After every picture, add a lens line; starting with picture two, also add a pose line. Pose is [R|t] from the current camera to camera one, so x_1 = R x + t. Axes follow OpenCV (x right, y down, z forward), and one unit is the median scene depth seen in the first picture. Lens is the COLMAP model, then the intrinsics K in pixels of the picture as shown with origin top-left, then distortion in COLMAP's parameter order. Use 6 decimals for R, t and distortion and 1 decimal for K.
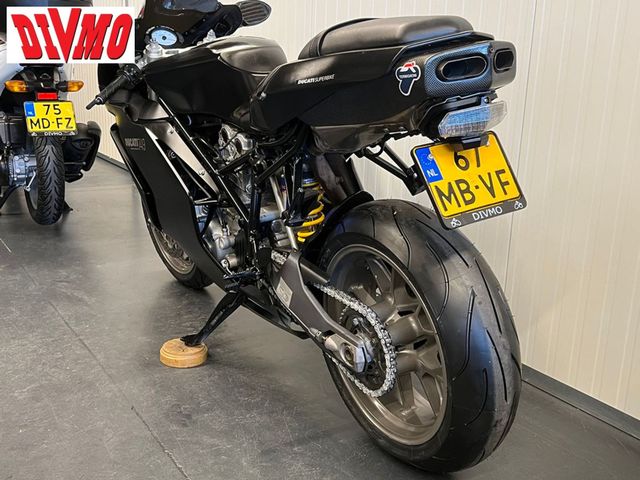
lens RADIAL K [[722.1, 0, 320.0], [0, 722.1, 240.0], [0, 0, 1]] dist [0.154715, -0.438105]
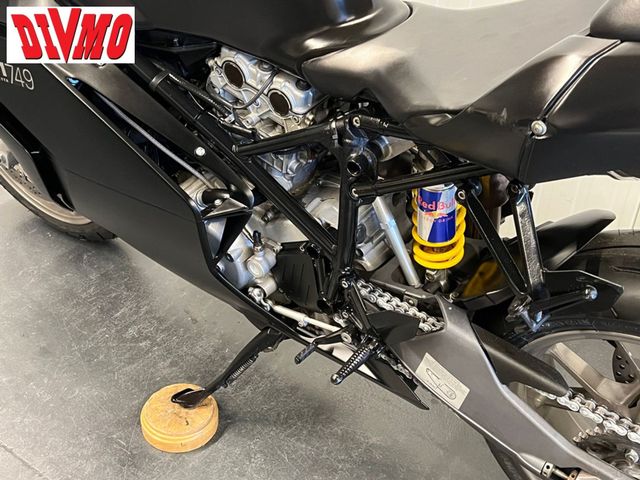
lens RADIAL K [[824.4, 0, 320.0], [0, 824.4, 240.0], [0, 0, 1]] dist [0.171425, -0.562583]
pose [[0.938074, -0.205639, 0.278801, -0.264844], [0.092411, 0.924143, 0.370701, -0.250122], [-0.333882, -0.321981, 0.885918, 0.434245]]
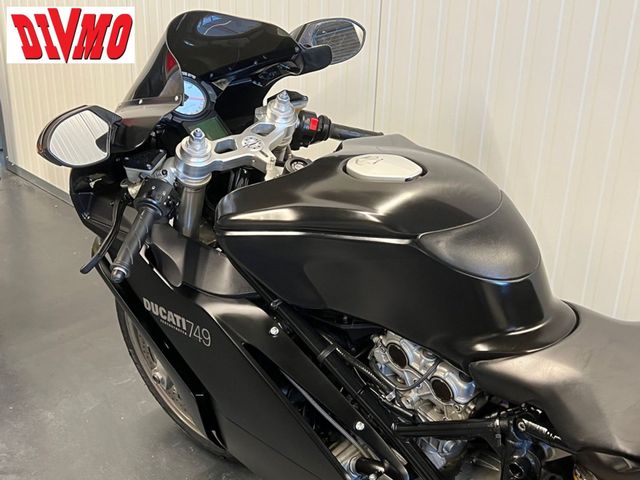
lens RADIAL K [[824.4, 0, 320.0], [0, 824.4, 240.0], [0, 0, 1]] dist [0.171425, -0.562583]
pose [[0.980933, -0.089264, 0.172634, -0.290108], [0.061174, 0.984945, 0.161684, -0.335202], [-0.184468, -0.148040, 0.971625, 0.437009]]
